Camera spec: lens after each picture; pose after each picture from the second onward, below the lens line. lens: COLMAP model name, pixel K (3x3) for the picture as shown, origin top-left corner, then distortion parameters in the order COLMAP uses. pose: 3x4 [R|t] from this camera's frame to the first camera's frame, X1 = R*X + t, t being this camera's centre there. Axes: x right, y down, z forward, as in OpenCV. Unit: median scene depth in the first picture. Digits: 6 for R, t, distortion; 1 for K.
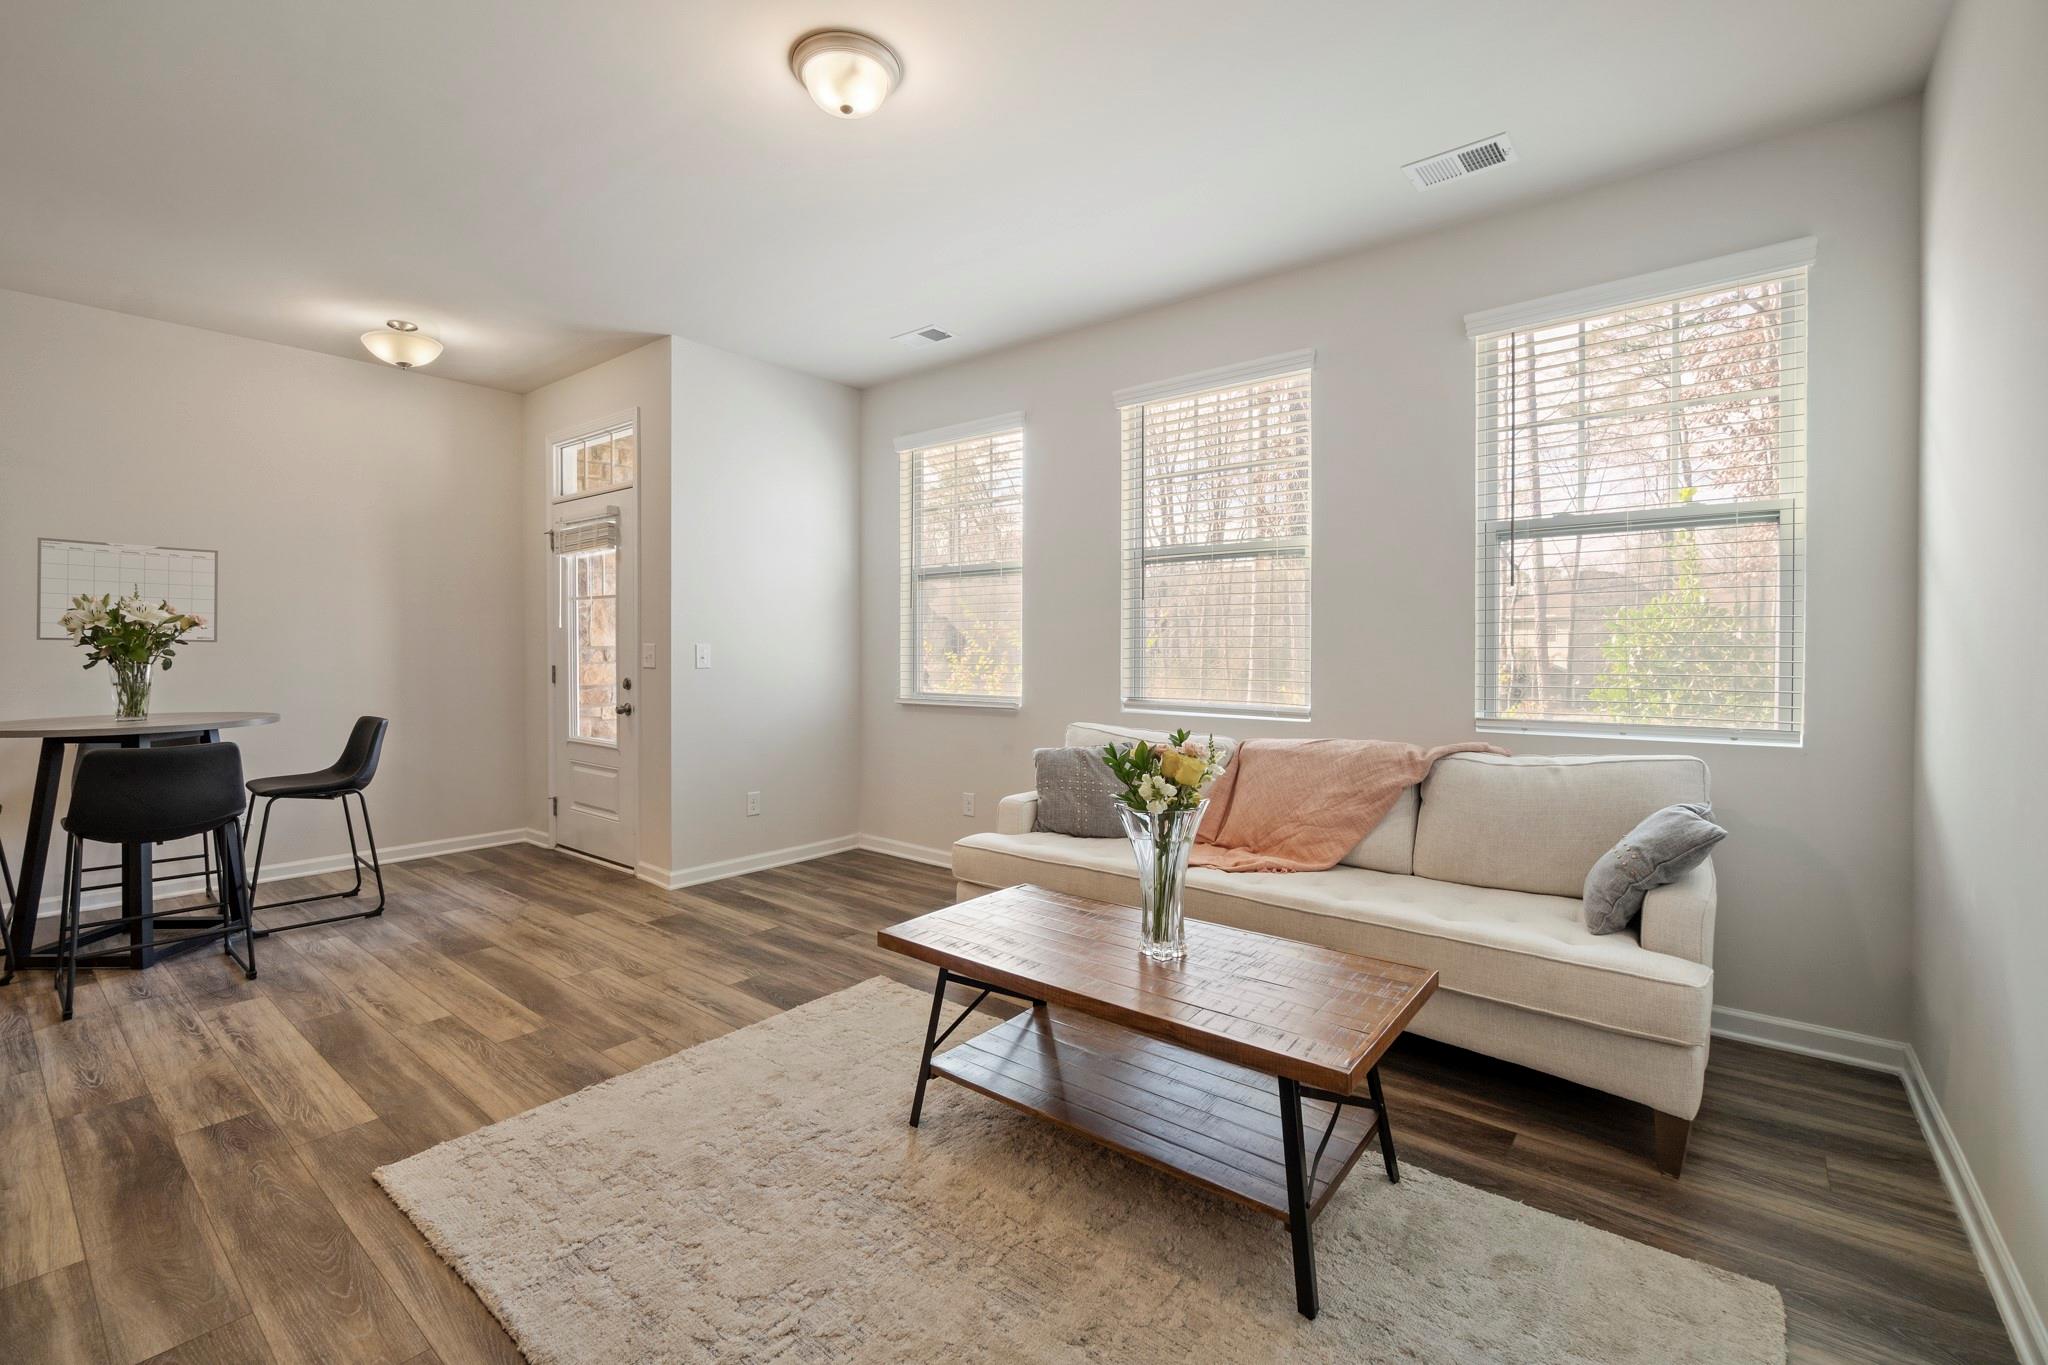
lens RADIAL K [[889.2, 0, 1003.5], [0, 889.2, 652.9], [0, 0, 1]] dist [-0.003251, -0.000282]
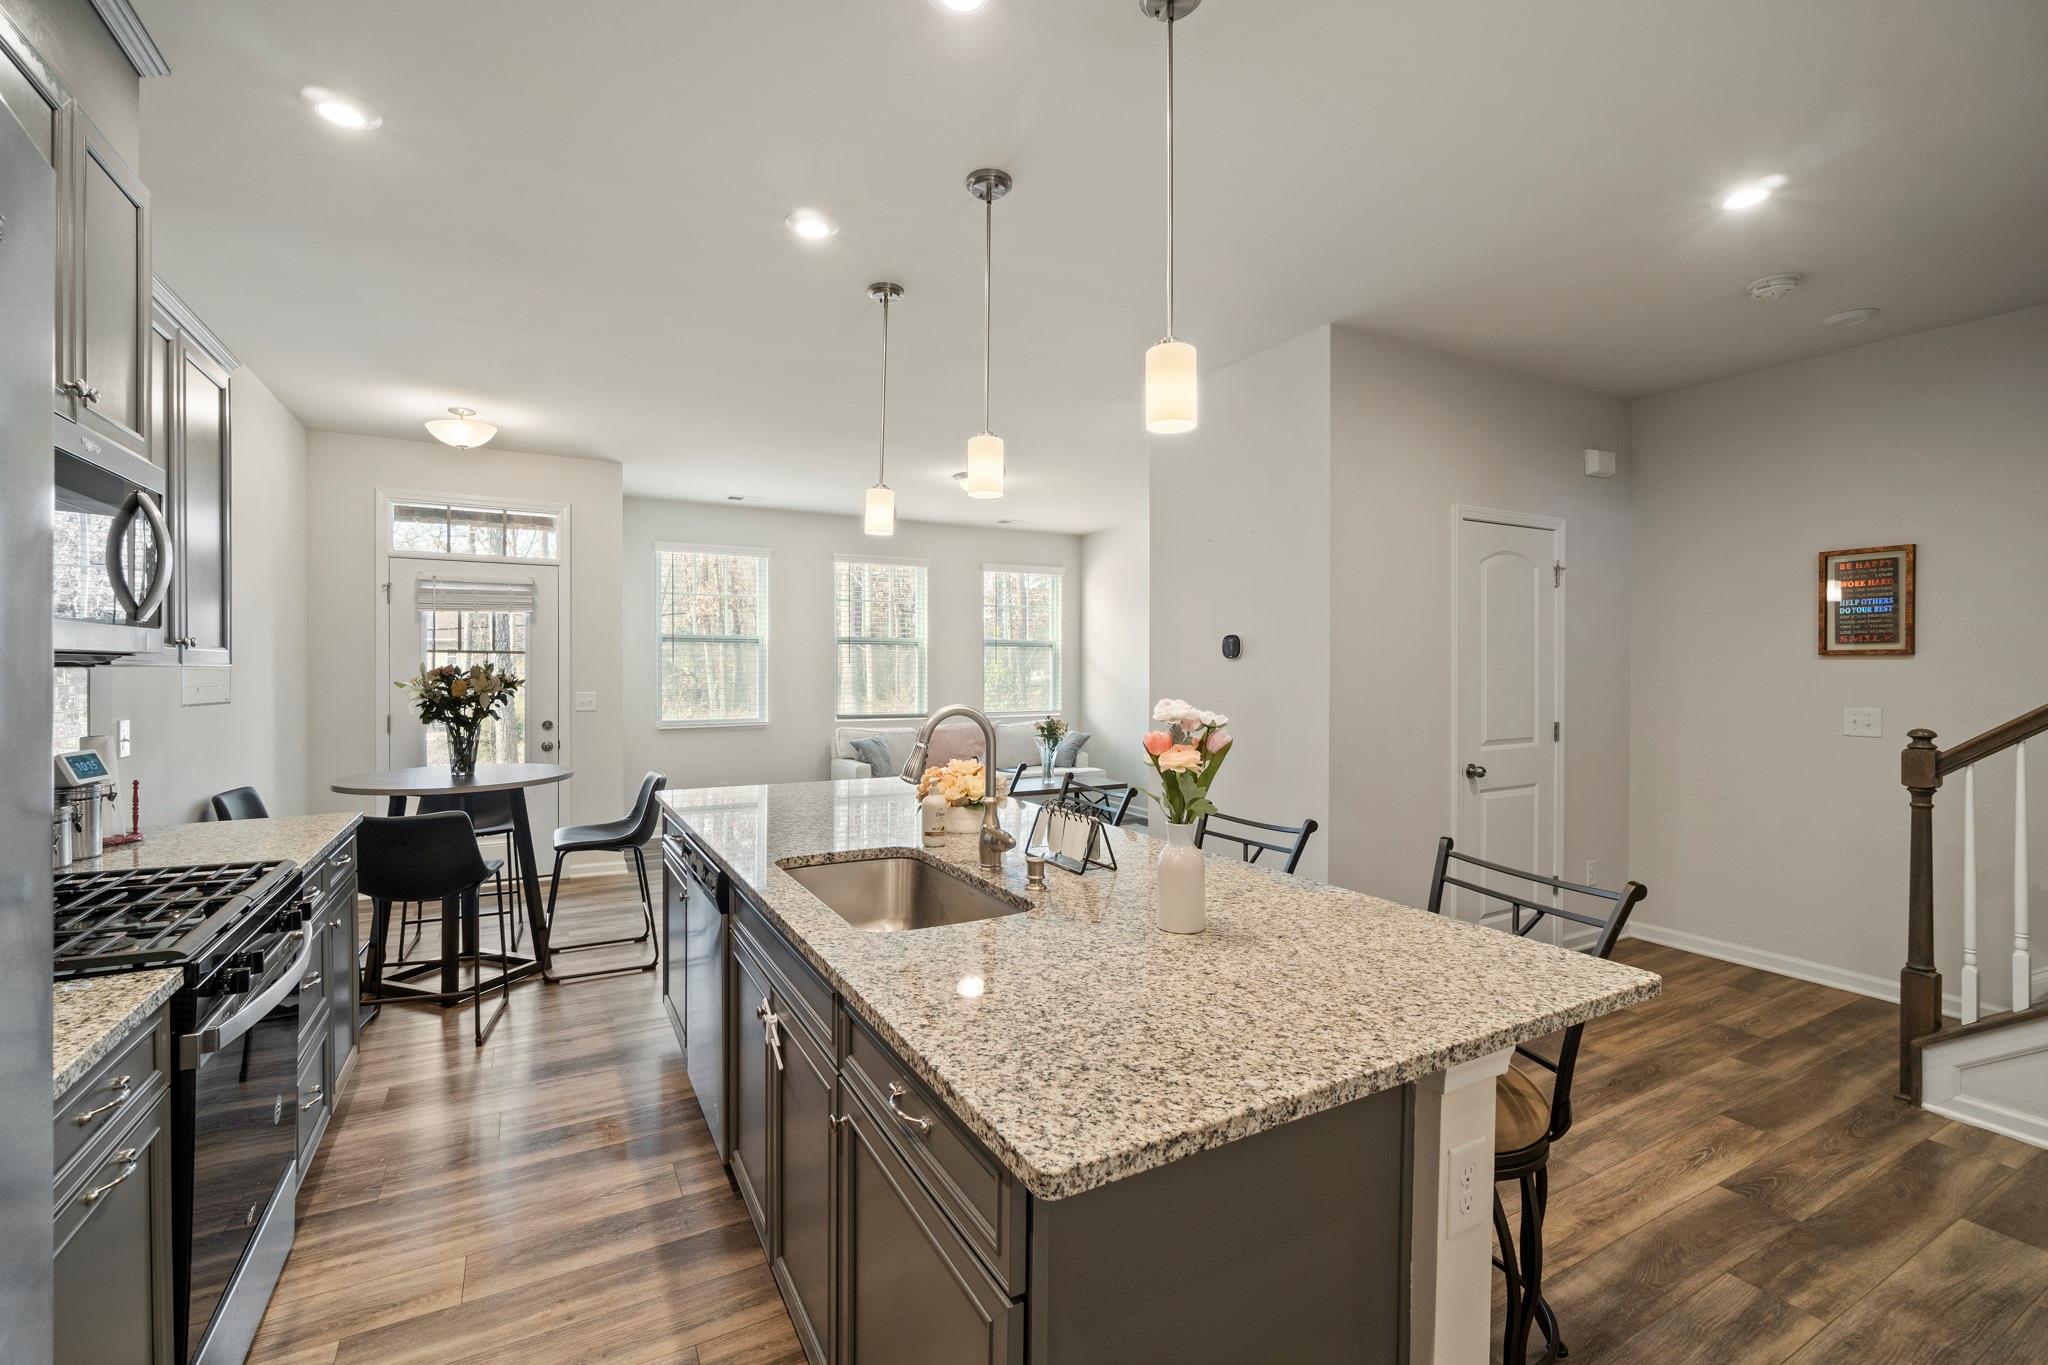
lens RADIAL K [[889.2, 0, 998.6], [0, 889.2, 675.1], [0, 0, 1]] dist [-0.003251, -0.000282]
pose [[0.361906, -0.007063, 0.932188, -1.620758], [0.010968, 0.999934, 0.003318, -0.038720], [-0.932150, 0.009023, 0.361960, -0.024242]]
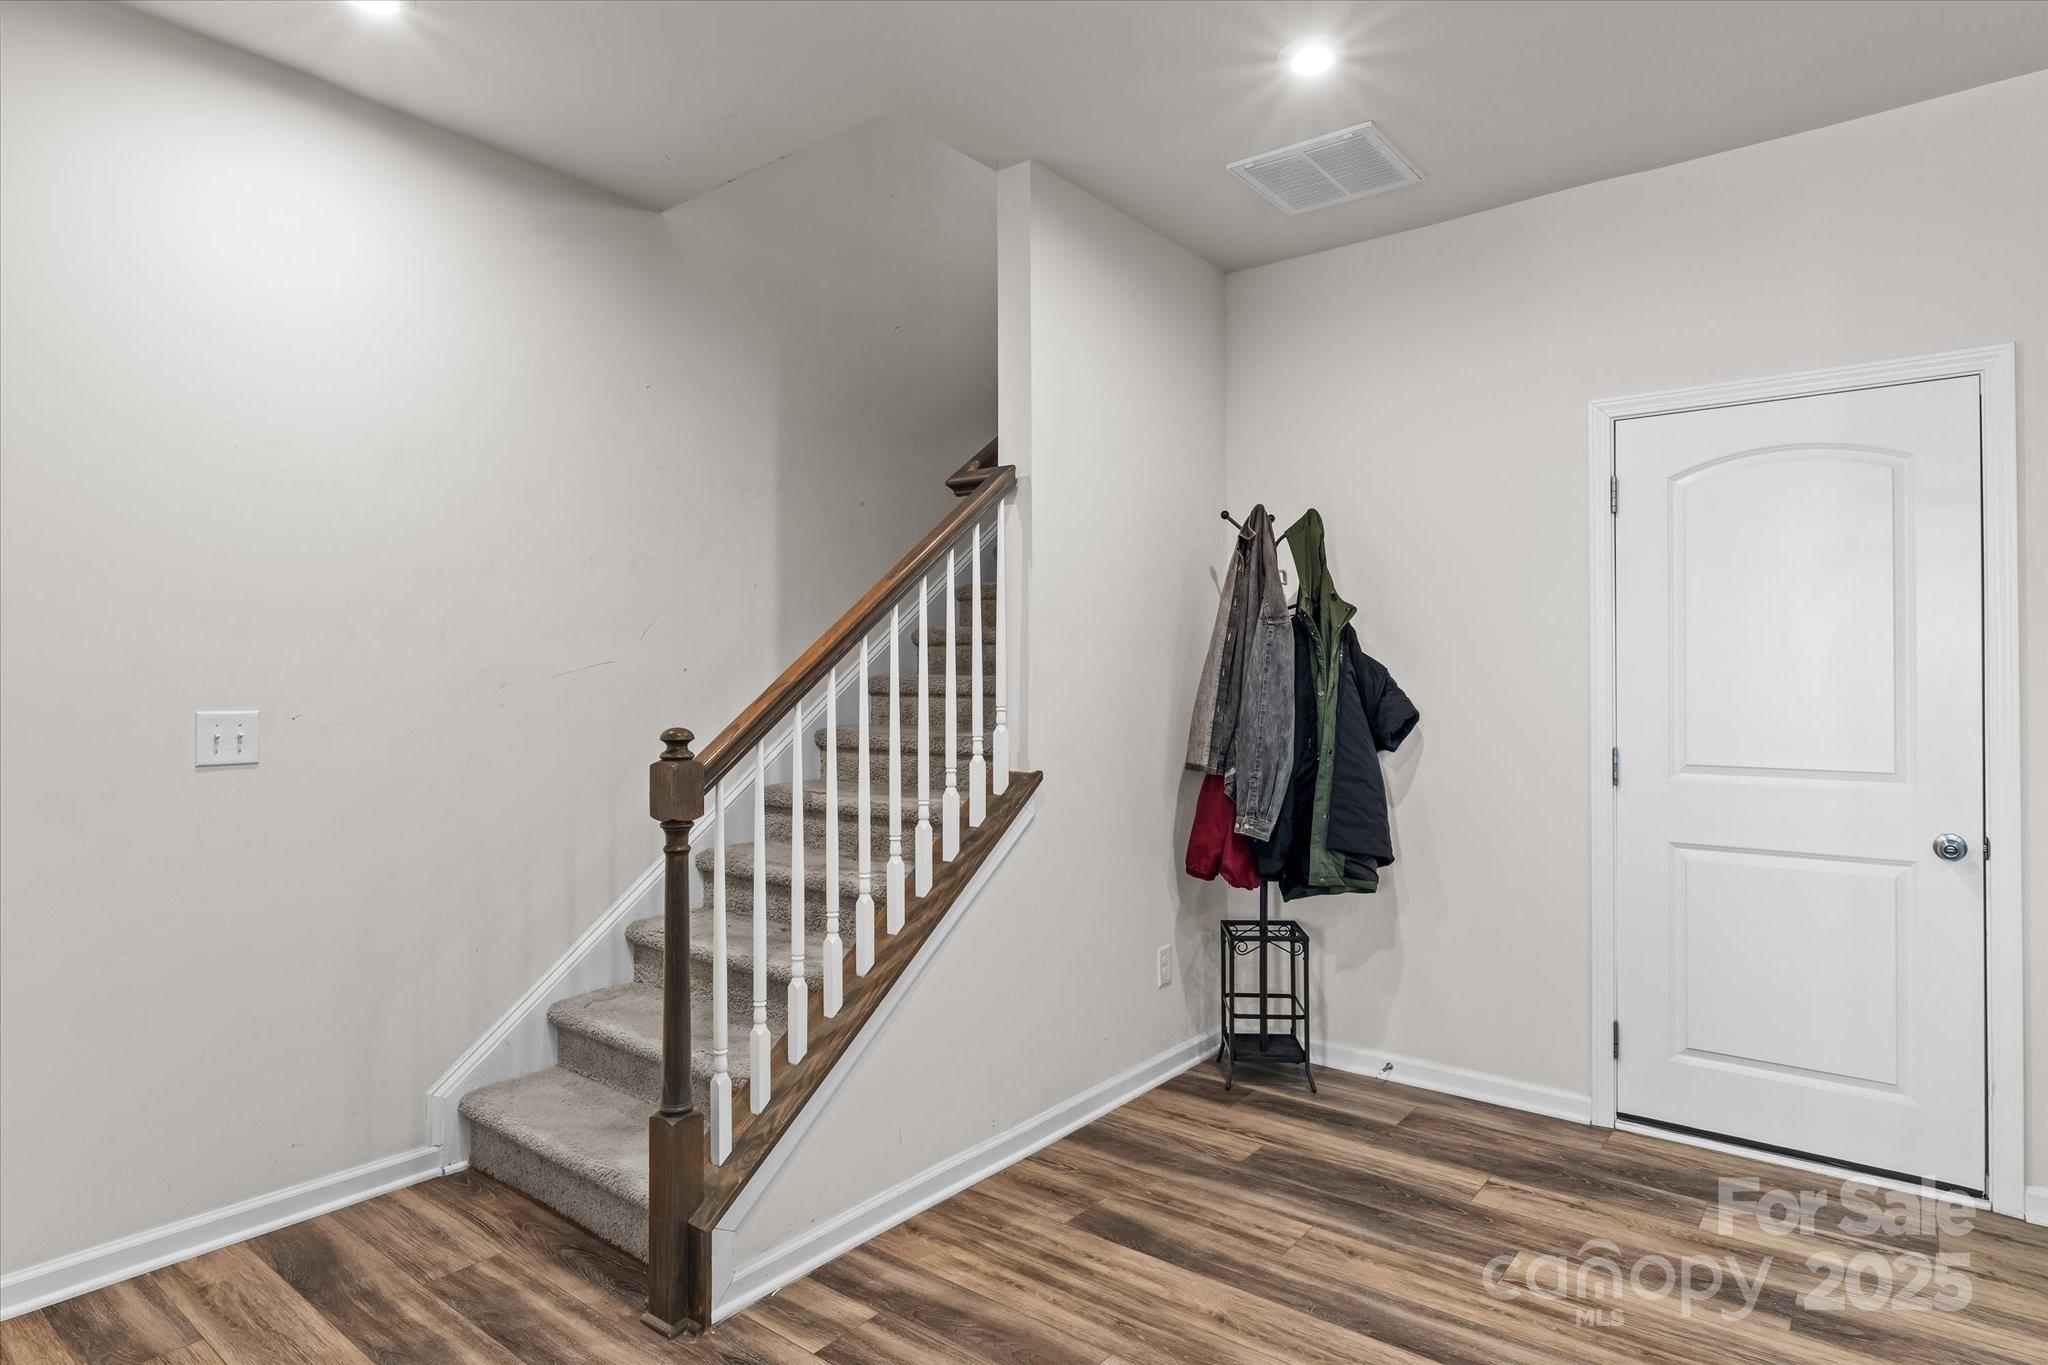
lens RADIAL K [[1131.8, 0, 989.0], [0, 1131.8, 660.8], [0, 0, 1]] dist [0.001264, -0.003358]
pose [[-0.999796, 0.001438, -0.020132, -0.813542], [0.001495, 0.999995, -0.002853, -0.016839], [0.020127, -0.002882, -0.999793, 0.126671]]
